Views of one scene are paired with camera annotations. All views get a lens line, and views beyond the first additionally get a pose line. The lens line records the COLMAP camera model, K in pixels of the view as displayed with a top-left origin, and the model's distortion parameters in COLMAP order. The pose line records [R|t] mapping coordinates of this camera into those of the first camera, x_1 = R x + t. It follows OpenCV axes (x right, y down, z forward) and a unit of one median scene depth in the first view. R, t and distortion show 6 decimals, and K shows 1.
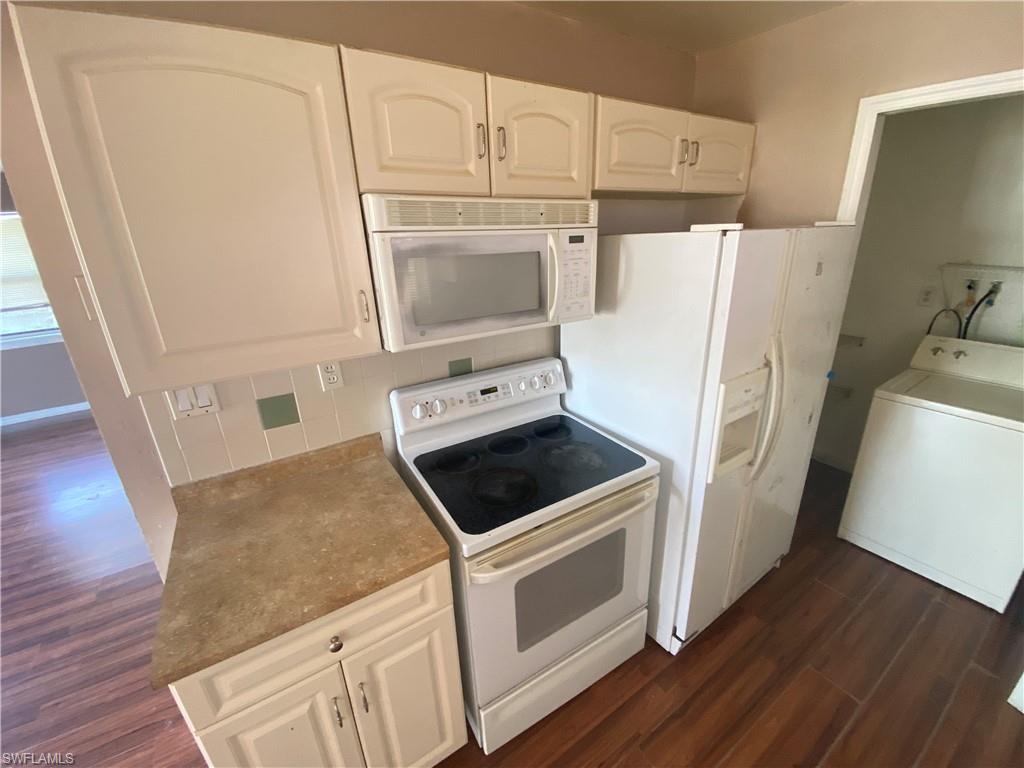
lens RADIAL K [[416.7, 0, 512.0], [0, 416.7, 384.0], [0, 0, 1]] dist [0.000404, -0.008792]
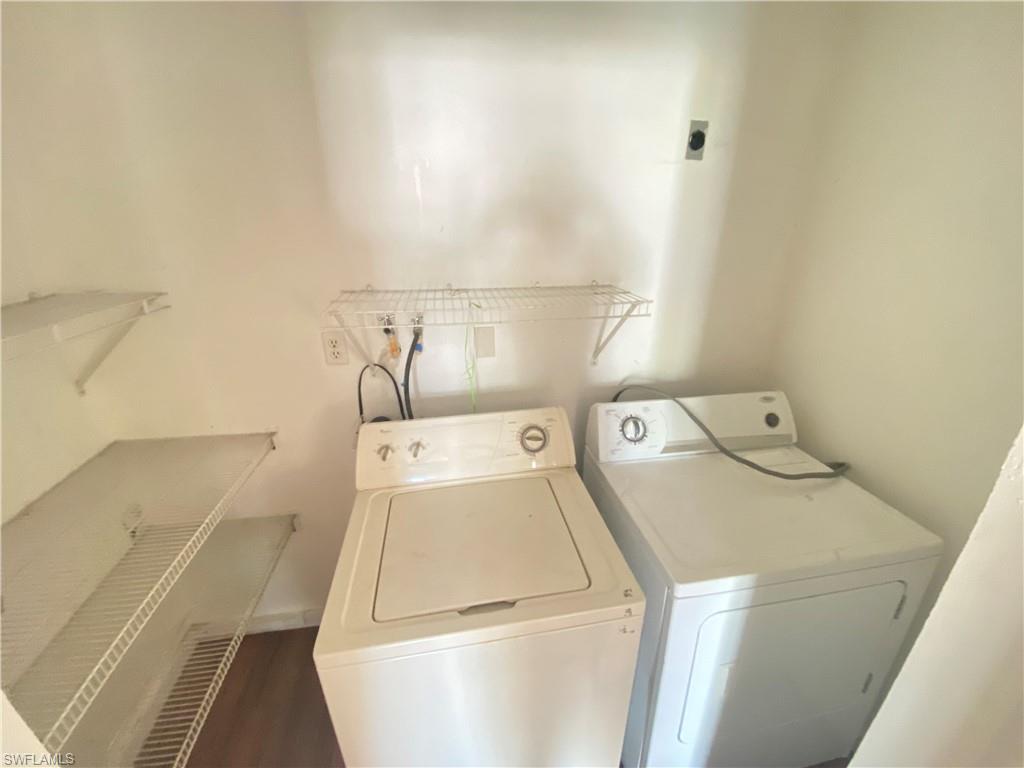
lens RADIAL K [[415.1, 0, 516.1], [0, 415.1, 383.1], [0, 0, 1]] dist [0.034718, -0.025990]
pose [[0.400995, -0.301084, 0.865189, 0.844985], [0.295192, 0.936538, 0.189099, -0.292129], [-0.867217, 0.179570, 0.464424, 0.749258]]
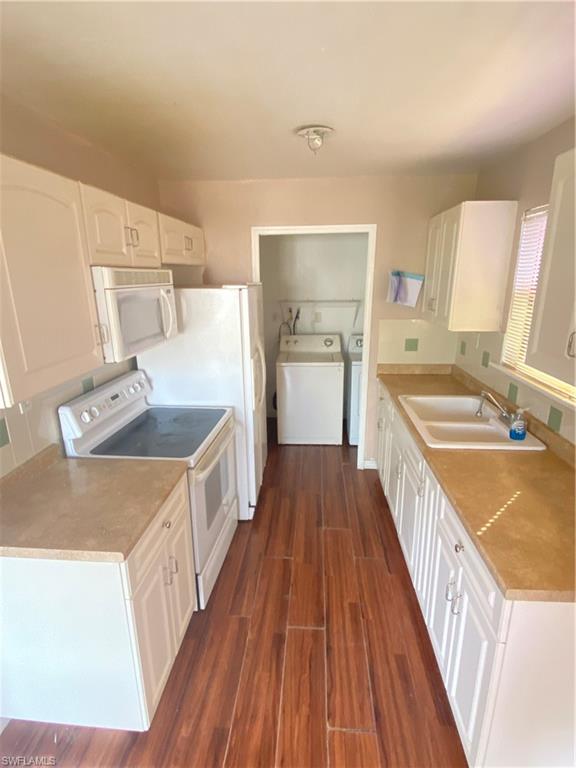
lens RADIAL K [[401.7, 0, 285.2], [0, 401.7, 389.6], [0, 0, 1]] dist [0.042955, -0.043758]
pose [[0.606734, -0.191909, 0.771392, -0.767454], [0.253343, 0.966499, 0.041183, 0.083539], [-0.753453, 0.170440, 0.635027, -0.307156]]
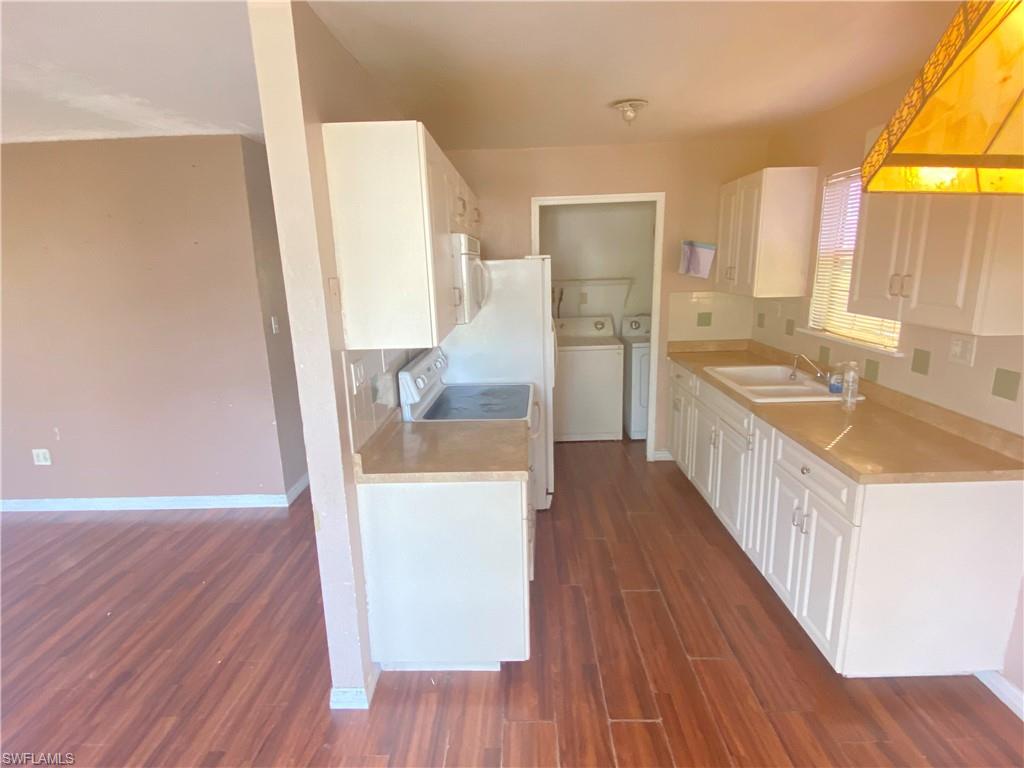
lens RADIAL K [[535.6, 0, 508.7], [0, 535.6, 385.6], [0, 0, 1]] dist [0.042955, -0.043758]
pose [[0.563520, -0.169305, 0.808567, -1.360444], [0.282790, 0.959174, 0.003754, 0.138828], [-0.776193, 0.226539, 0.588392, -0.235865]]
